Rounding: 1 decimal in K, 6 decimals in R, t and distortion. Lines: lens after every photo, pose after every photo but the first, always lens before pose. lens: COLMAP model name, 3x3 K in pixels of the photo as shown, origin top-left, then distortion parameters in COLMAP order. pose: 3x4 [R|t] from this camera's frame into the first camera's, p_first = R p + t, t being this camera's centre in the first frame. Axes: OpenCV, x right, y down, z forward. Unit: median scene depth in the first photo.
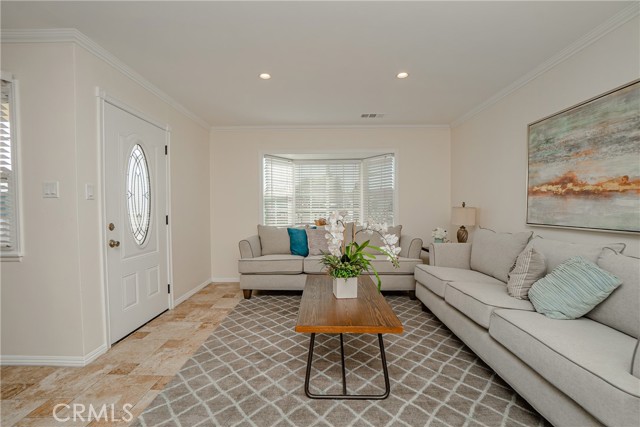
lens RADIAL K [[284.8, 0, 318.9], [0, 284.8, 216.7], [0, 0, 1]] dist [-0.063844, 0.022147]
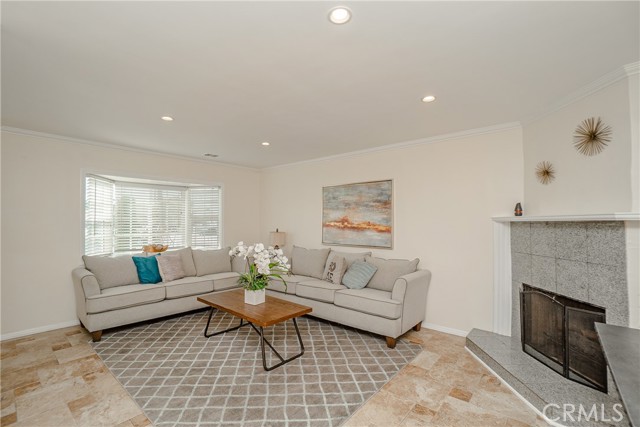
lens RADIAL K [[284.8, 0, 318.9], [0, 284.8, 216.7], [0, 0, 1]] dist [-0.063844, 0.022147]
pose [[0.639512, 0.018510, 0.768558, -0.697195], [0.017157, 0.999117, -0.038339, -0.079300], [-0.768590, 0.037705, 0.638630, -0.138497]]
